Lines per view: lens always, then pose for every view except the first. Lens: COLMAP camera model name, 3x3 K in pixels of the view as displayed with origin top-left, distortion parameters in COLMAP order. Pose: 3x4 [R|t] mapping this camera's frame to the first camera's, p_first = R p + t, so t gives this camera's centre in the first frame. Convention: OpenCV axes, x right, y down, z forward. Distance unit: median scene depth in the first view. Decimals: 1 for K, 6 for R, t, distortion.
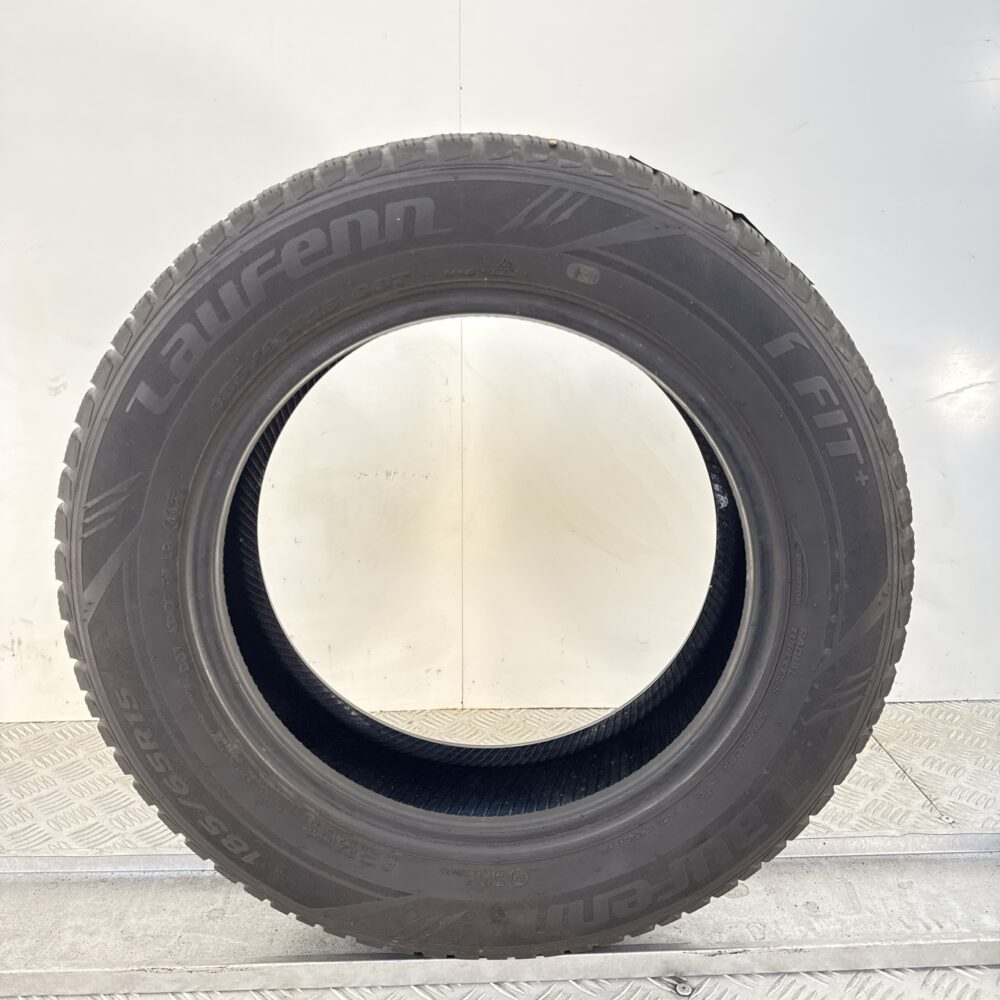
lens RADIAL K [[969.0, 0, 500.0], [0, 969.0, 500.0], [0, 0, 1]] dist [0.190896, -0.560388]
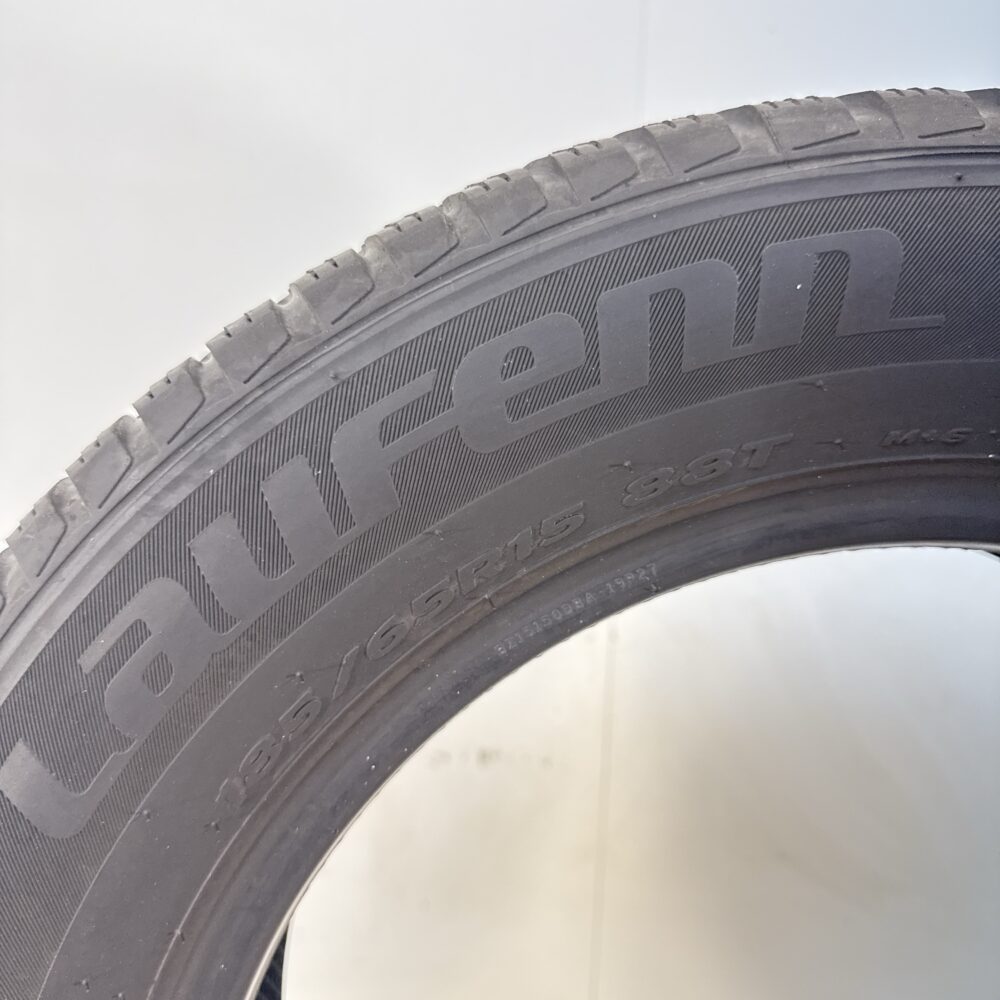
lens RADIAL K [[969.0, 0, 500.0], [0, 969.0, 500.0], [0, 0, 1]] dist [0.190896, -0.560388]
pose [[0.999440, 0.009092, 0.032216, -0.212946], [-0.003458, 0.985303, -0.170778, -0.148754], [-0.033296, 0.170571, 0.984783, 0.657966]]
